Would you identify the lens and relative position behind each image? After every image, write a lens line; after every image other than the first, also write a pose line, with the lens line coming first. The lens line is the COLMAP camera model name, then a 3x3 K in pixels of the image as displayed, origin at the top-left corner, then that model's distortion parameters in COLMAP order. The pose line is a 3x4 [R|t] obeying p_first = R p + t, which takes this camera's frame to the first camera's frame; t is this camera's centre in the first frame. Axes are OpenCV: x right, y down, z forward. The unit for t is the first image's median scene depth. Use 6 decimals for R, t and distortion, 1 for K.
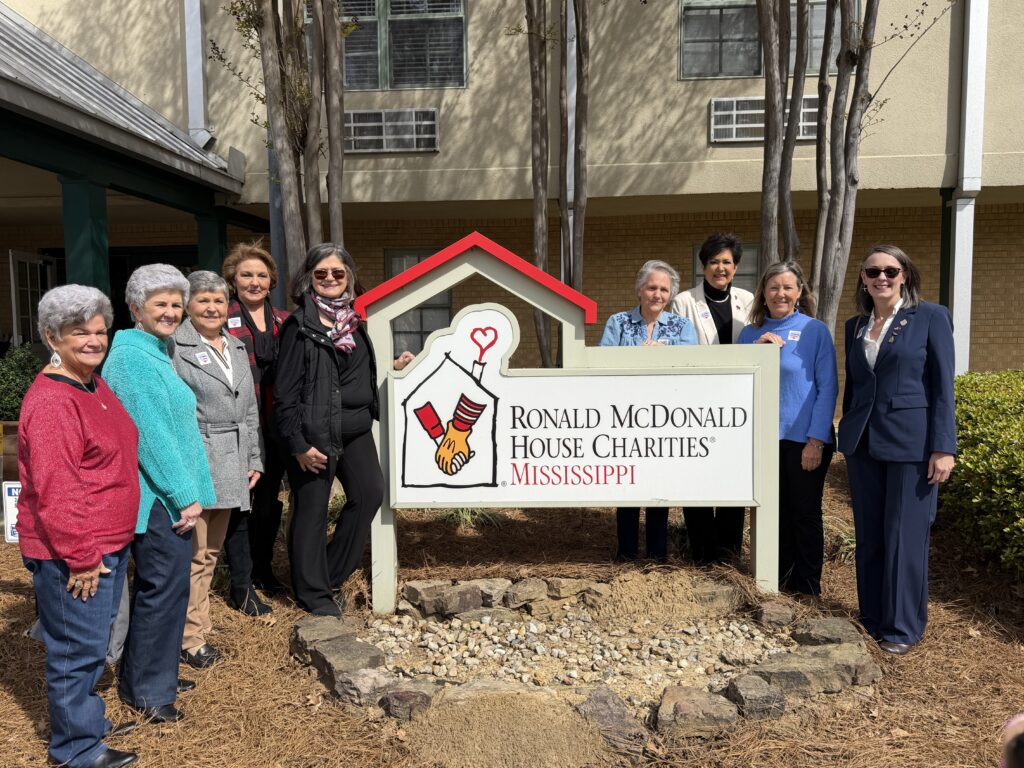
lens RADIAL K [[787.0, 0, 516.9], [0, 787.0, 370.8], [0, 0, 1]] dist [0.070657, -0.081322]
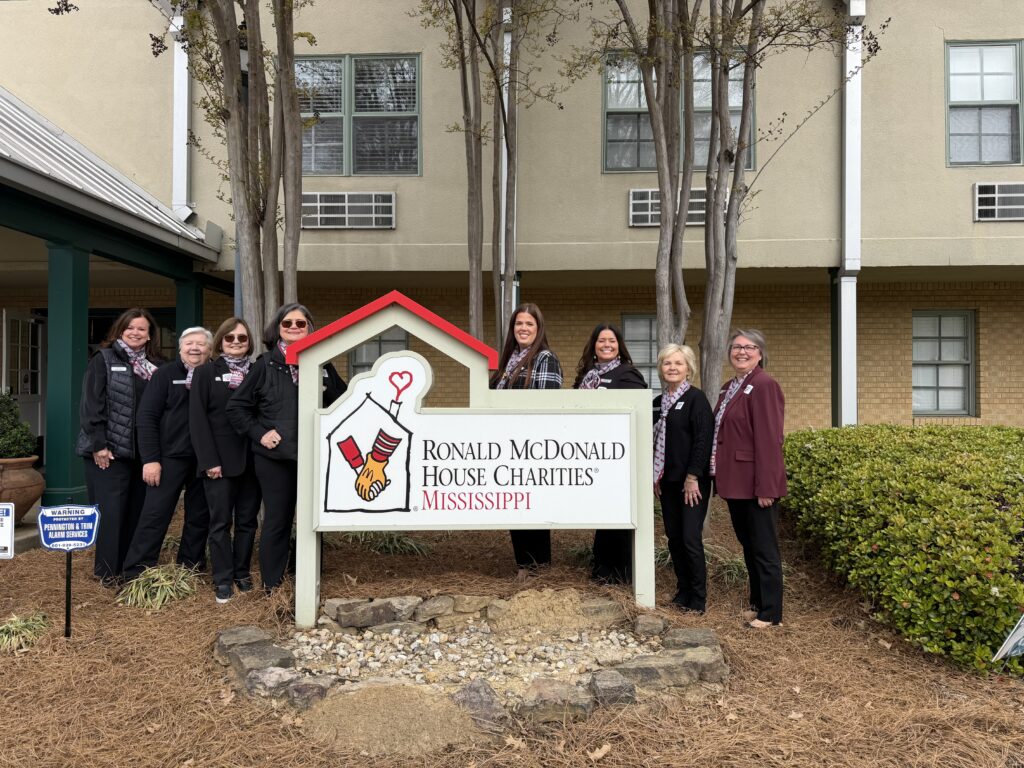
lens RADIAL K [[727.6, 0, 514.1], [0, 727.6, 364.6], [0, 0, 1]] dist [0.068107, -0.067669]
pose [[0.999412, 0.012333, 0.031990, 0.089624], [-0.009273, 0.995518, -0.094111, 0.033886], [-0.033007, 0.093759, 0.995048, -0.074349]]
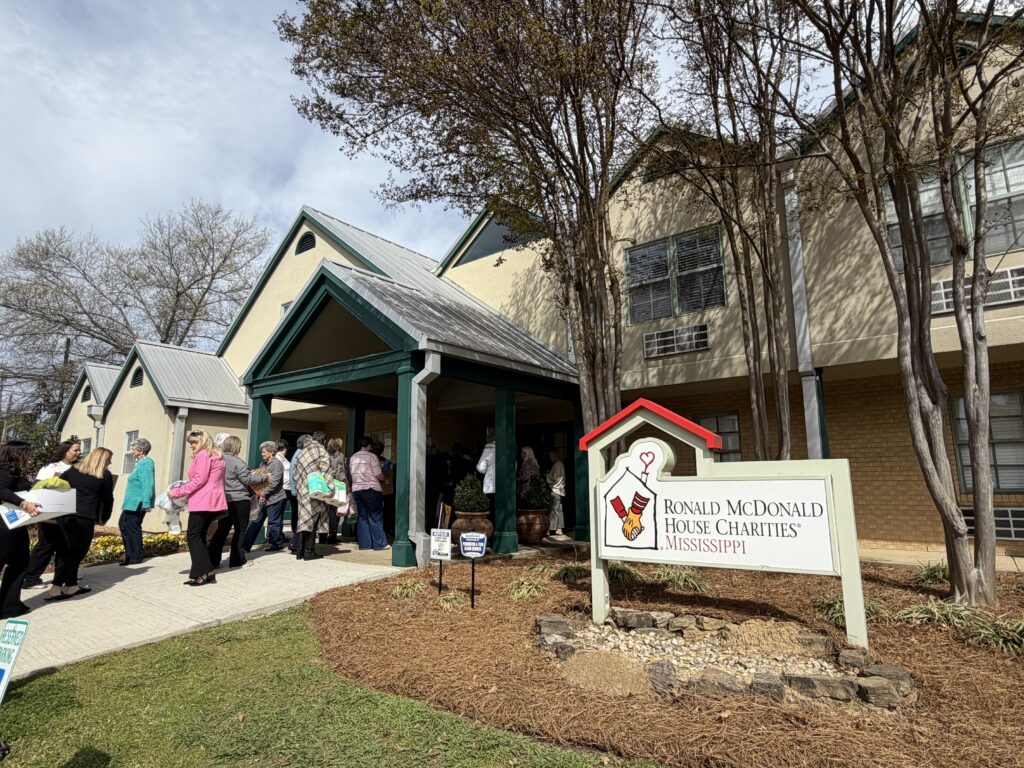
lens RADIAL K [[578.8, 0, 512.0], [0, 578.8, 381.1], [0, 0, 1]] dist [0.000616, -0.000315]
pose [[0.825373, -0.093564, -0.556781, 0.426325], [-0.032493, 0.976666, -0.212291, 0.070128], [0.563652, 0.193311, 0.803074, -0.203736]]
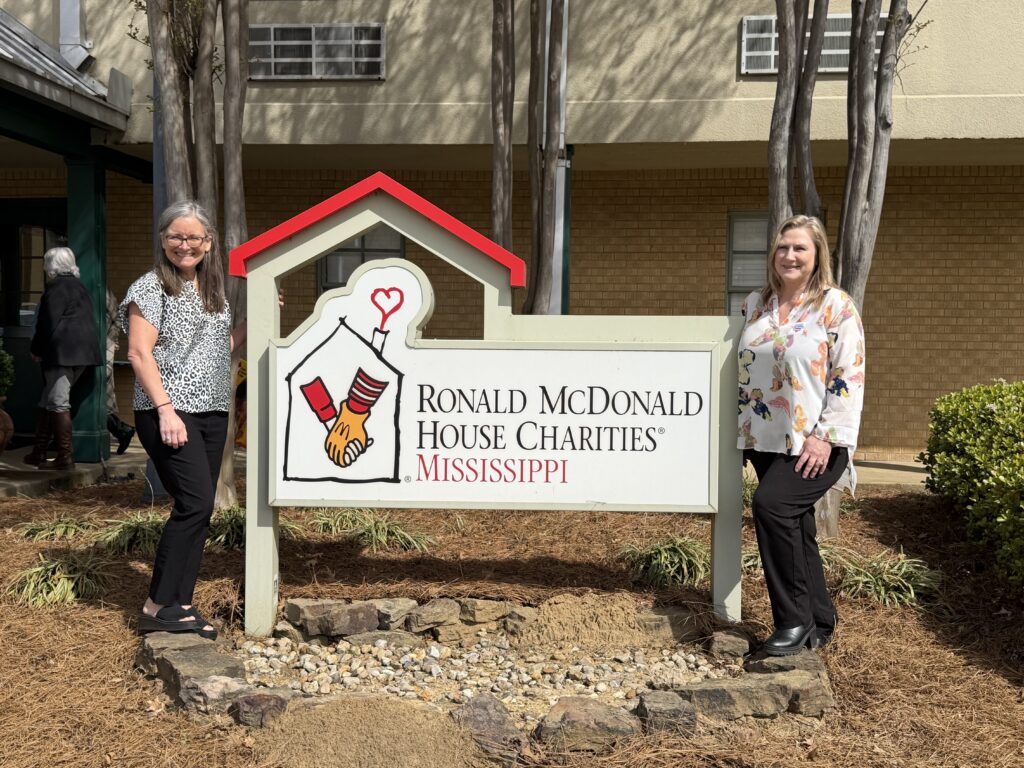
lens RADIAL K [[1124.9, 0, 511.0], [0, 1124.9, 378.5], [0, 0, 1]] dist [0.089483, 0.000000]
pose [[0.999475, 0.023135, -0.022672, 0.115316], [-0.023557, 0.999551, -0.018500, 0.057739], [0.022234, 0.019024, 0.999572, -0.173944]]
